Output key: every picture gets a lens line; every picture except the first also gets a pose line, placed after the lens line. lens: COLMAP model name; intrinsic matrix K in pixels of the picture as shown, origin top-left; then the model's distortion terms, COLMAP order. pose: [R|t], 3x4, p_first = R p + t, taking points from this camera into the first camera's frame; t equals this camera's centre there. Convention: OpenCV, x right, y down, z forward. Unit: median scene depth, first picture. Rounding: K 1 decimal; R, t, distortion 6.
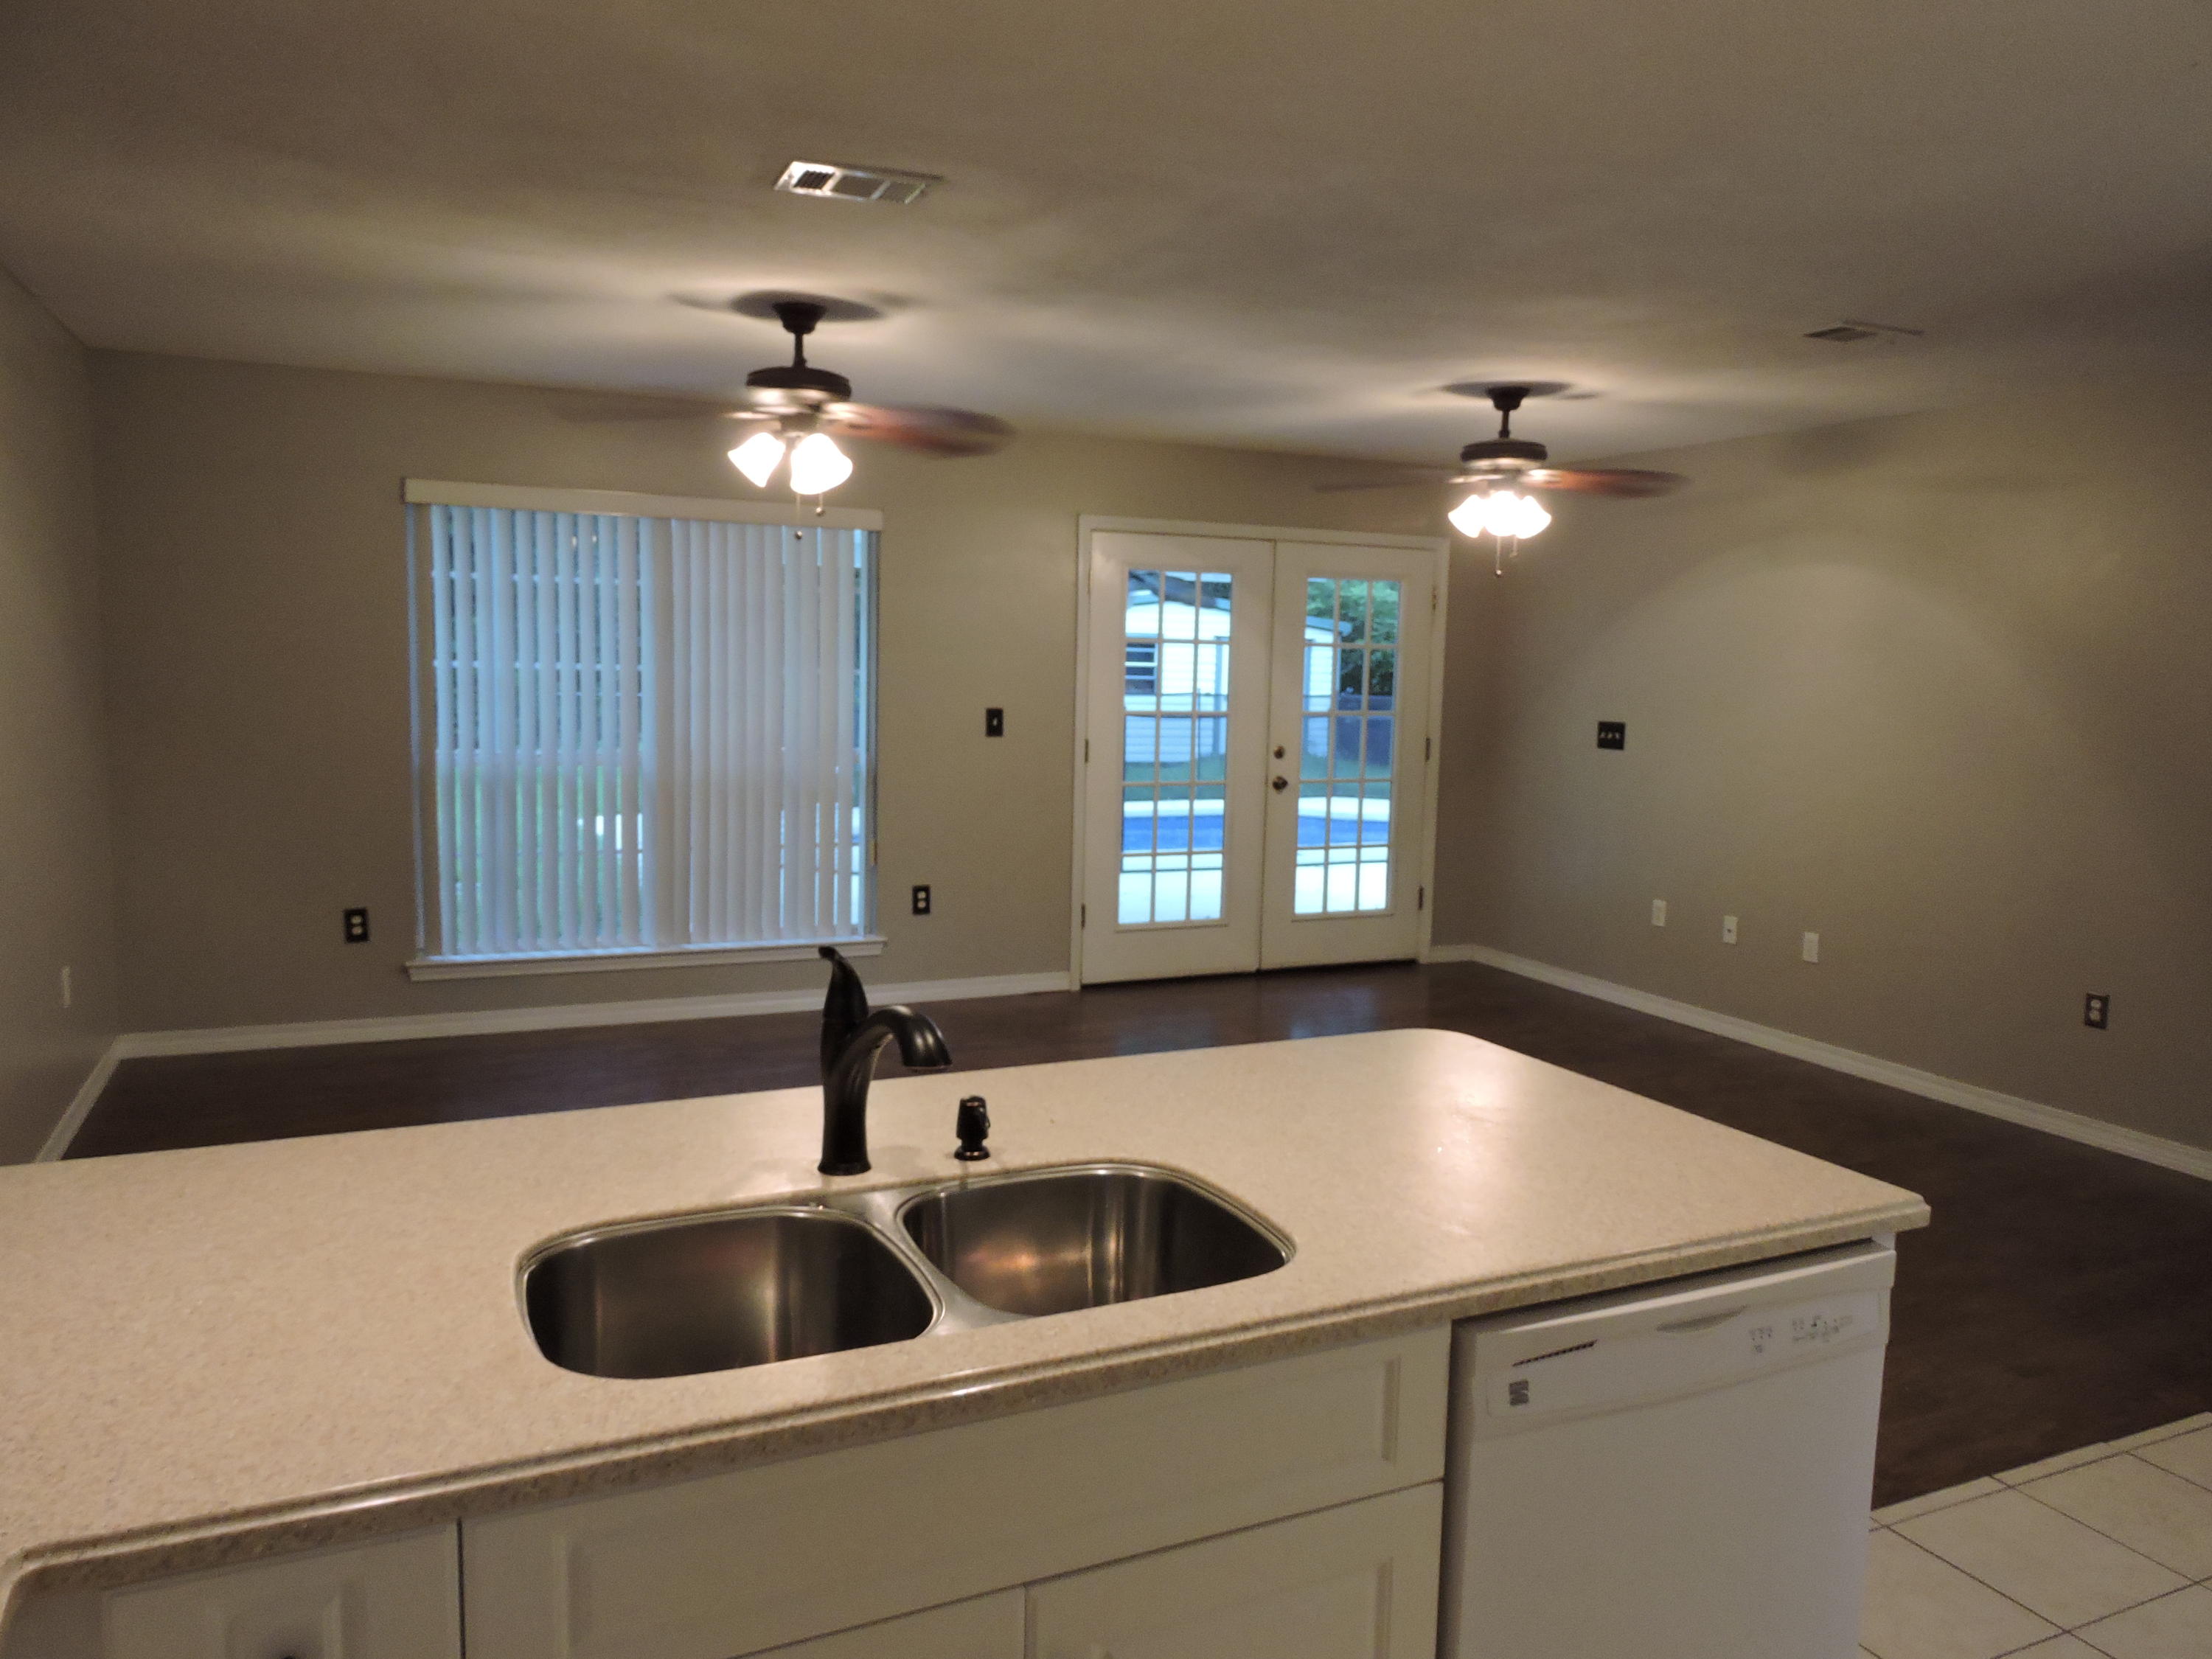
lens RADIAL K [[1580.6, 0, 1103.2], [0, 1580.6, 835.0], [0, 0, 1]] dist [0.001156, -0.006059]
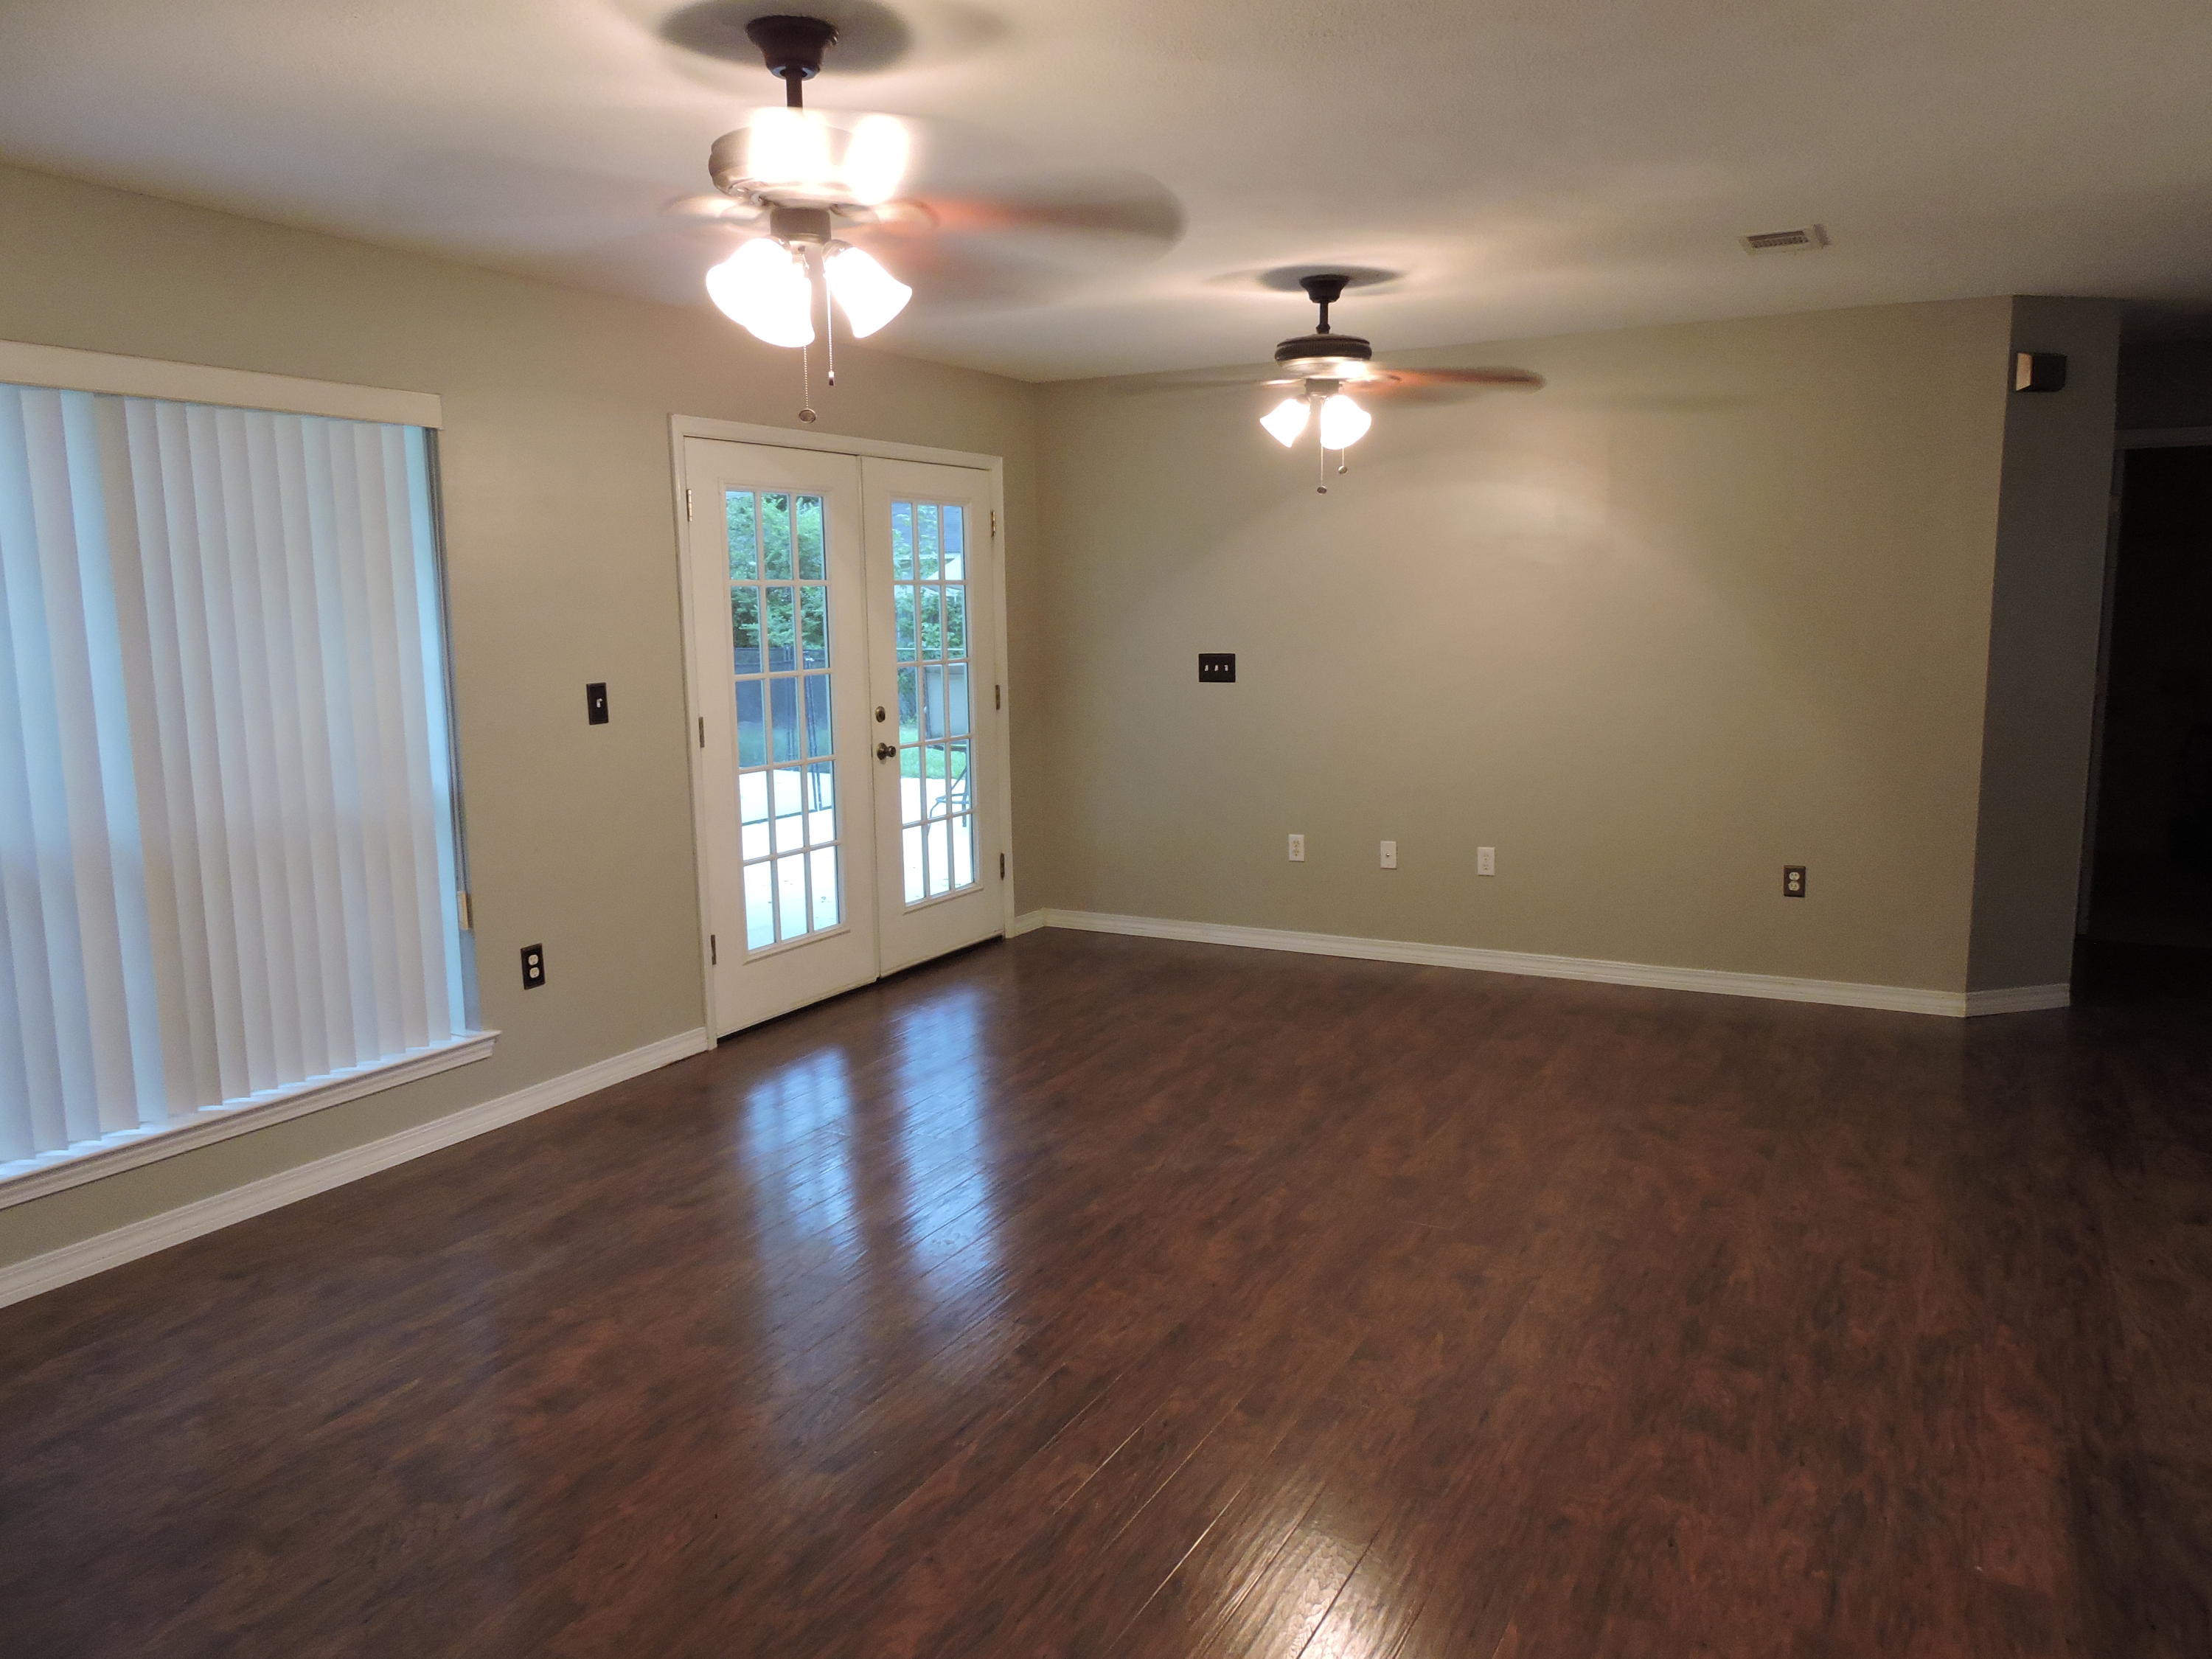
lens RADIAL K [[1580.6, 0, 1114.3], [0, 1580.6, 816.6], [0, 0, 1]] dist [0.001156, -0.006059]
pose [[0.801456, -0.118719, 0.586152, -0.355492], [0.104333, 0.992825, 0.058429, -0.043854], [-0.588883, 0.014327, 0.808091, 0.329842]]
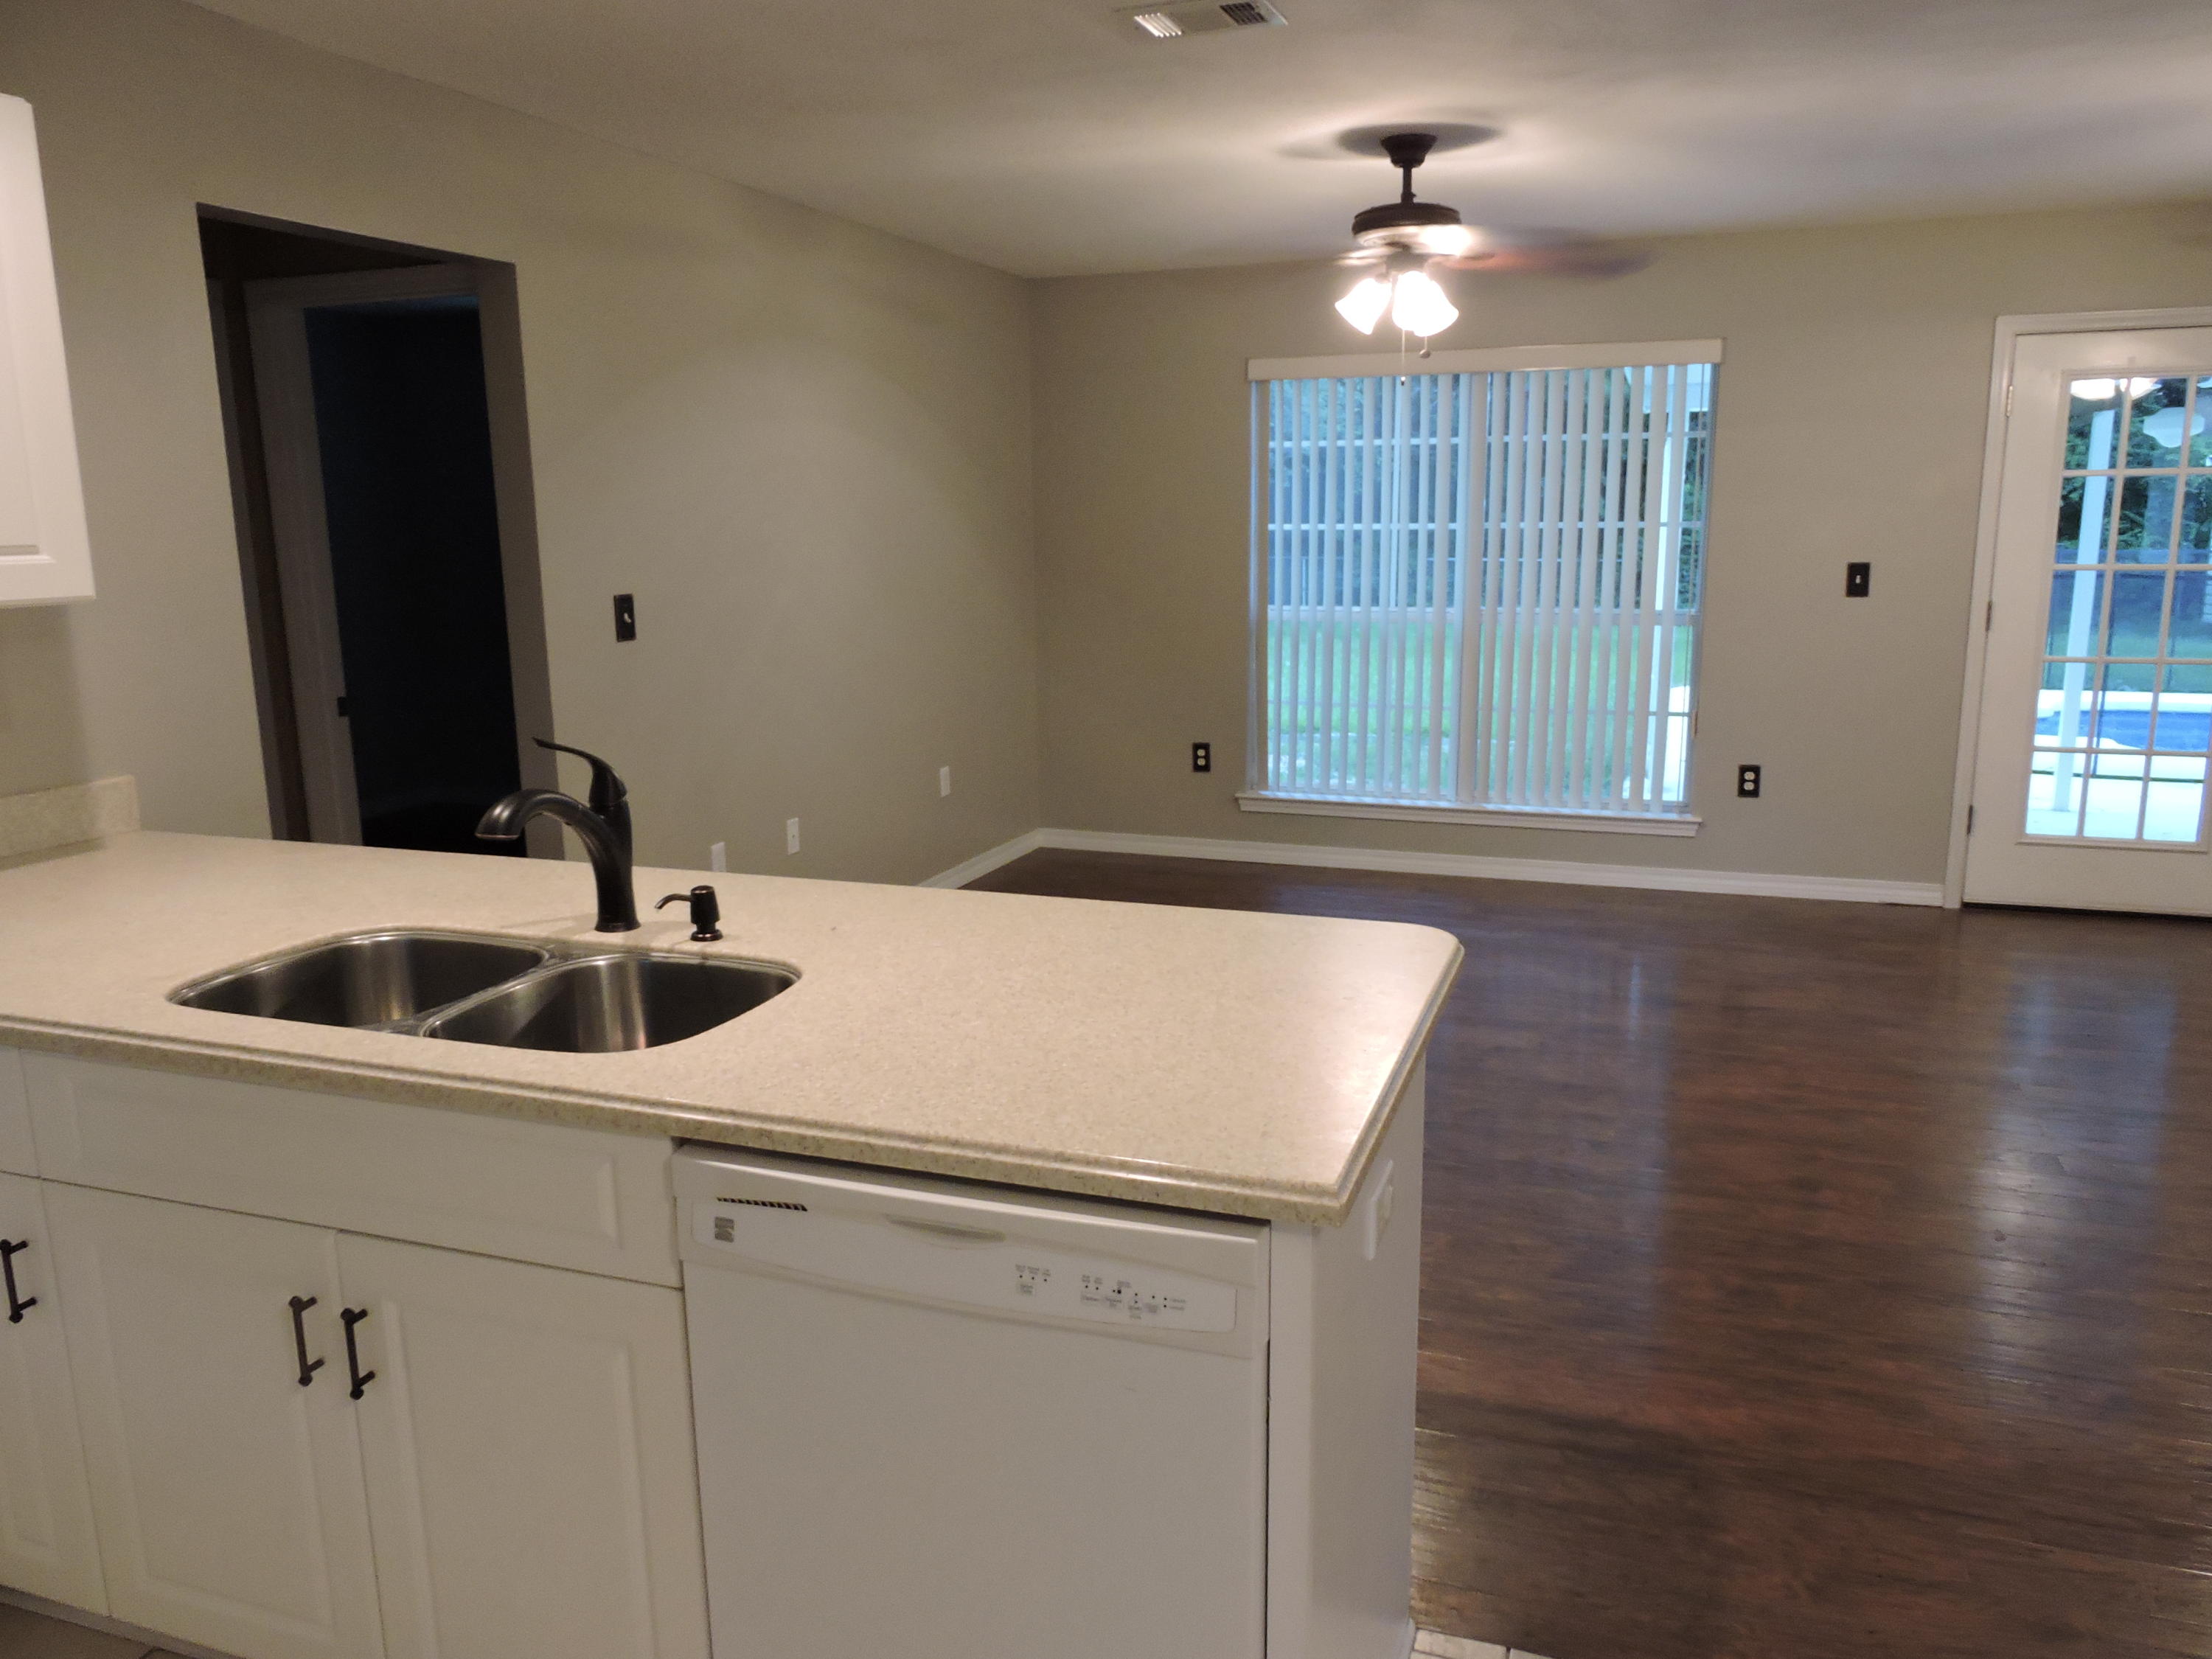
lens RADIAL K [[1580.6, 0, 1119.8], [0, 1580.6, 829.9], [0, 0, 1]] dist [0.001156, -0.006059]
pose [[0.706106, 0.106119, -0.700109, 0.300829], [-0.052292, 0.993822, 0.097899, -0.000357], [0.706173, -0.032517, 0.707292, 0.134368]]
